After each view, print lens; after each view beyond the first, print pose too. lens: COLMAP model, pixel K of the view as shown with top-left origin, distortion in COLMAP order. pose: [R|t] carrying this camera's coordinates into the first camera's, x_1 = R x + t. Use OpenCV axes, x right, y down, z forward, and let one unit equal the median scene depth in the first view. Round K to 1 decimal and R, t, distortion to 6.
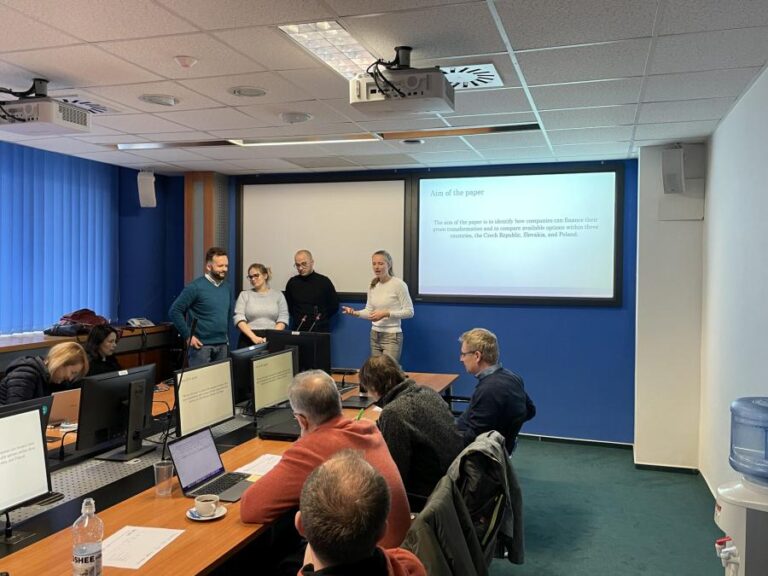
lens RADIAL K [[669.6, 0, 383.2], [0, 669.6, 280.6], [0, 0, 1]] dist [0.055099, -0.023466]
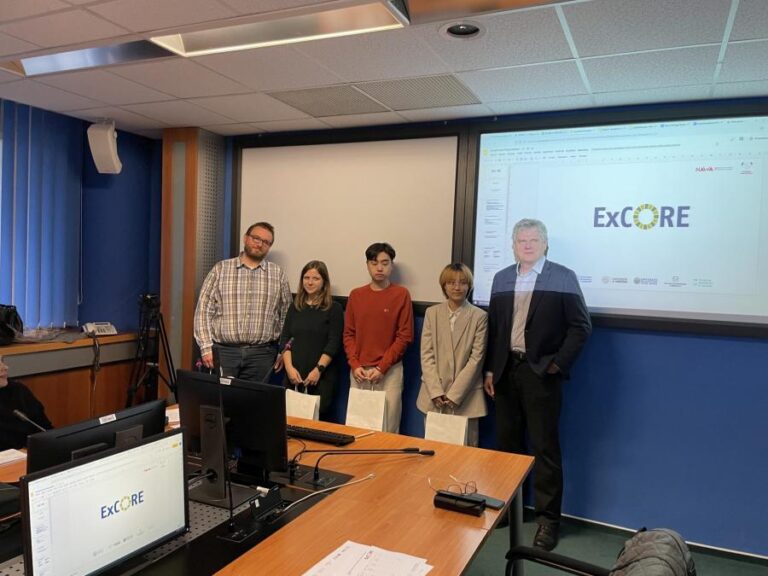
lens RADIAL K [[577.9, 0, 390.7], [0, 577.9, 292.5], [0, 0, 1]] dist [0.054314, -0.057161]
pose [[0.993407, 0.033968, -0.109492, 0.038827], [-0.031301, 0.999172, 0.025987, -0.005598], [0.110284, -0.022388, 0.993648, 0.466635]]
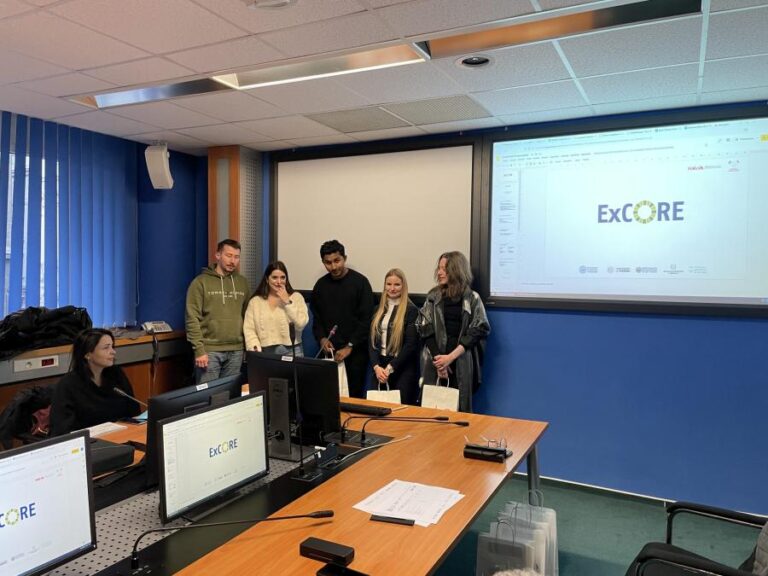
lens RADIAL K [[577.9, 0, 384.6], [0, 577.9, 285.0], [0, 0, 1]] dist [0.054314, -0.057161]
pose [[0.988803, 0.005362, -0.149130, 0.036552], [-0.003869, 0.999940, 0.010295, 0.001763], [0.149177, -0.009603, 0.988764, 0.386974]]
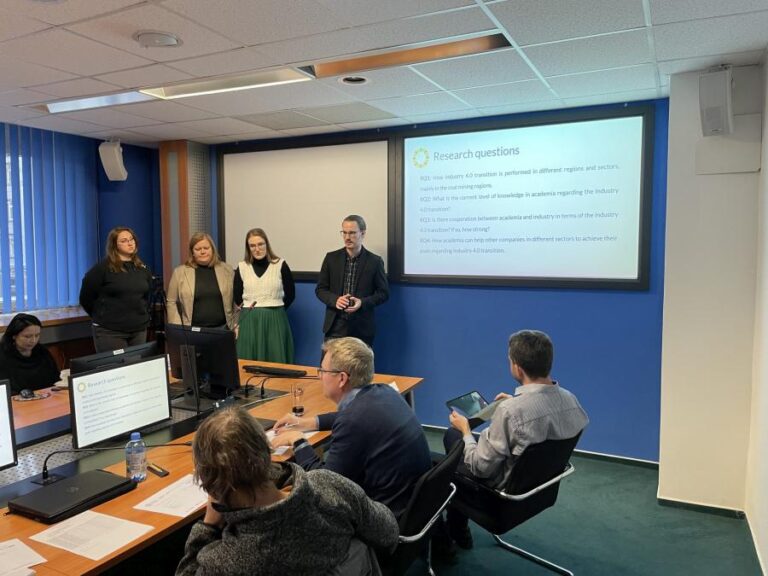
lens RADIAL K [[577.9, 0, 386.8], [0, 577.9, 281.8], [0, 0, 1]] dist [0.054314, -0.057161]
pose [[0.989527, -0.001718, -0.144335, 0.157464], [0.008970, 0.998728, 0.049611, -0.007508], [0.144066, -0.050386, 0.988284, 0.299346]]
